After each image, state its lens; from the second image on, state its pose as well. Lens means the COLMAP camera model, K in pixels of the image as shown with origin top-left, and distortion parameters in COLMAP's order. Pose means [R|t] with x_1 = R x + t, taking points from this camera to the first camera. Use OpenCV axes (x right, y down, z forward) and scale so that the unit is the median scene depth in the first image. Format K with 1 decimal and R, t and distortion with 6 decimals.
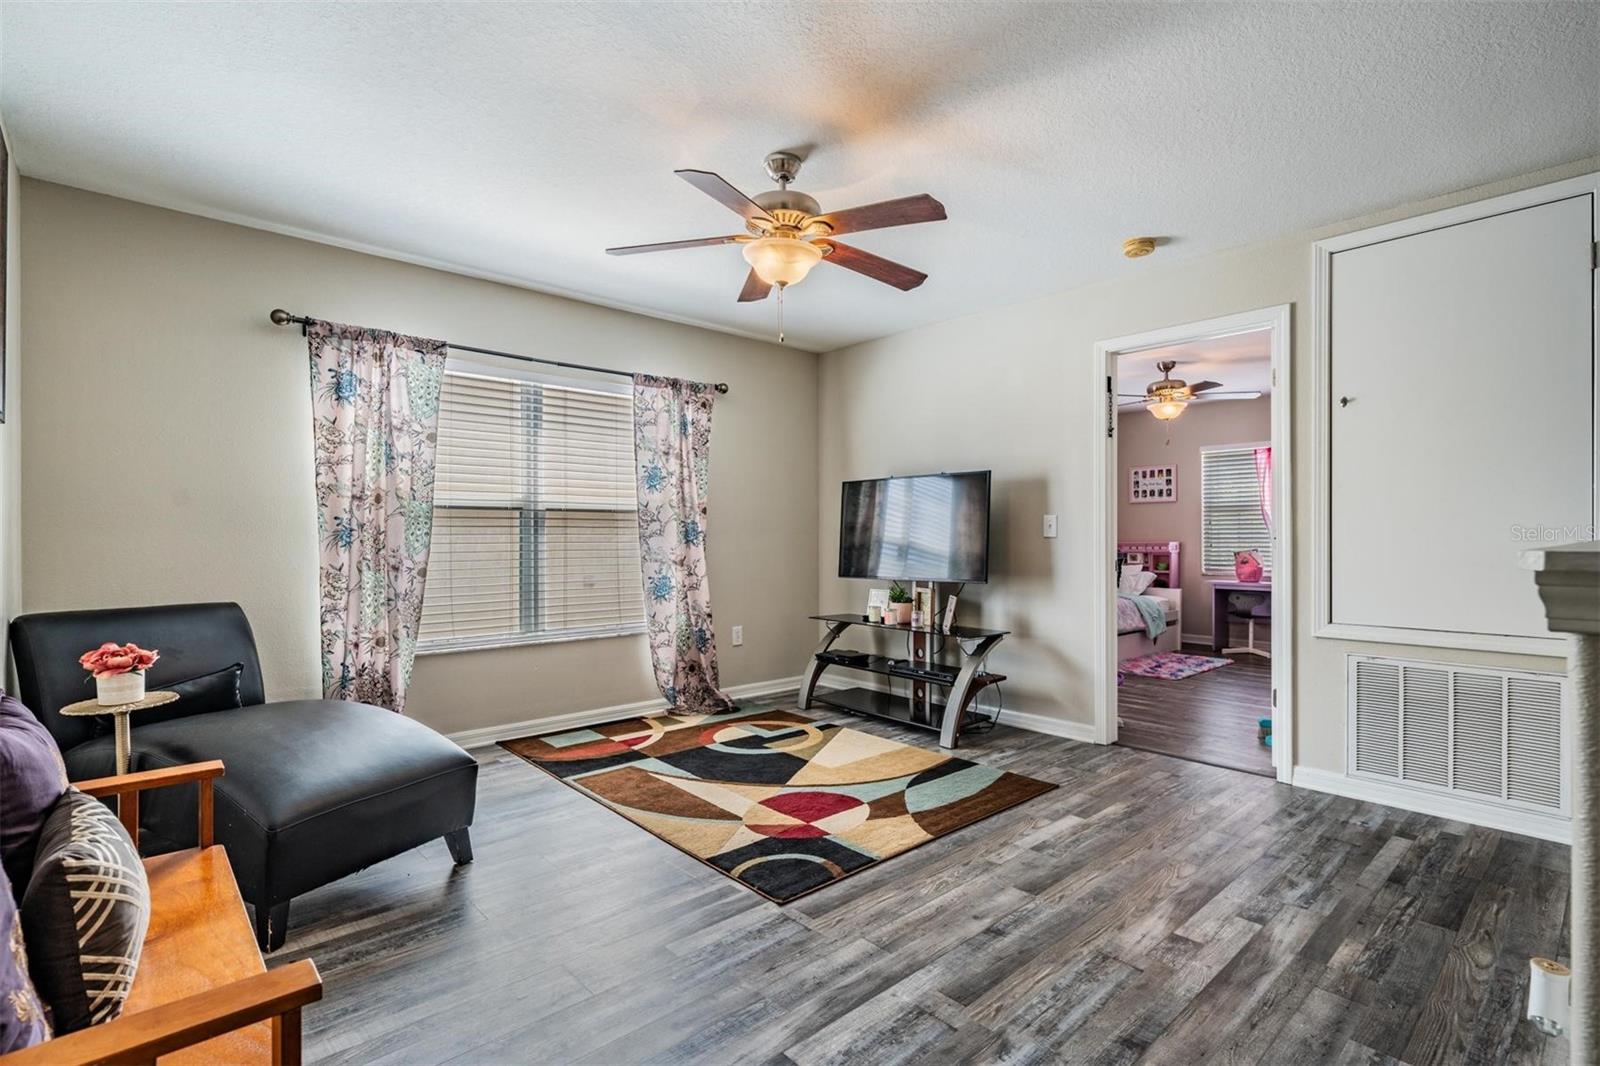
lens RADIAL K [[750.4, 0, 800.0], [0, 750.4, 533.0], [0, 0, 1]] dist [-0.001954, -0.000413]
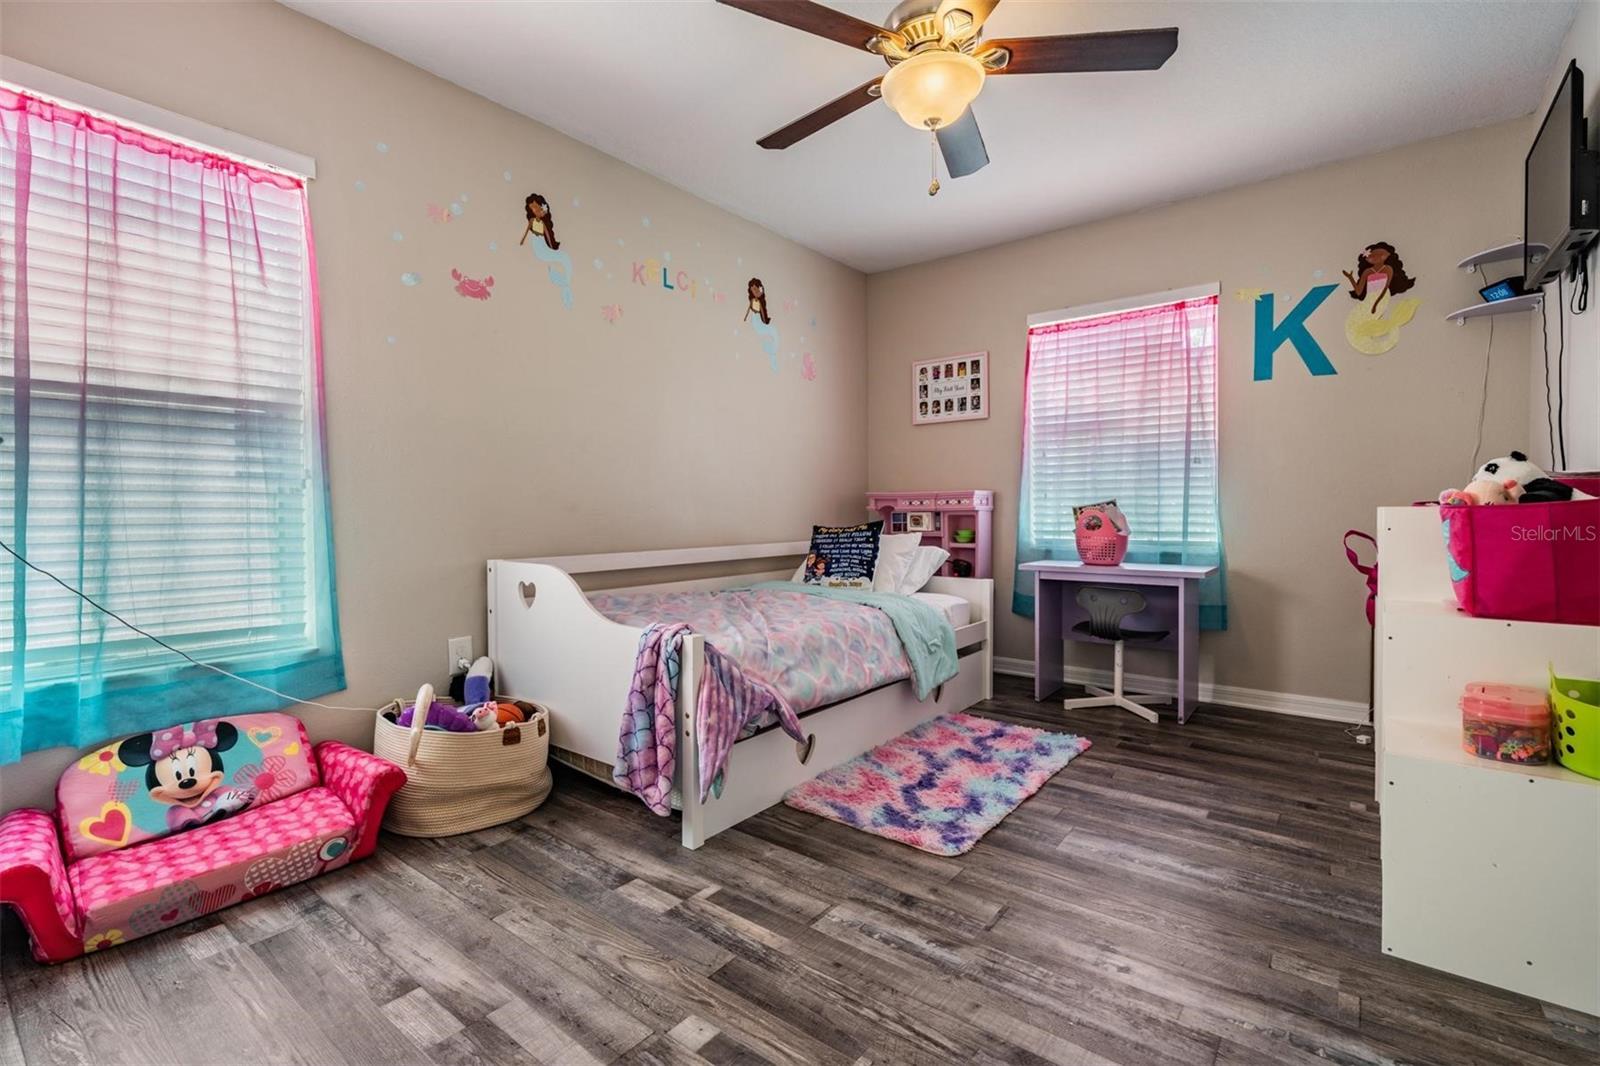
lens RADIAL K [[712.4, 0, 800.3], [0, 712.4, 528.1], [0, 0, 1]] dist [0.001678, -0.000082]
pose [[0.984382, -0.006073, 0.175943, 0.289591], [0.000809, 0.999550, 0.029971, 0.024493], [-0.176046, -0.029360, 0.983944, 0.536511]]
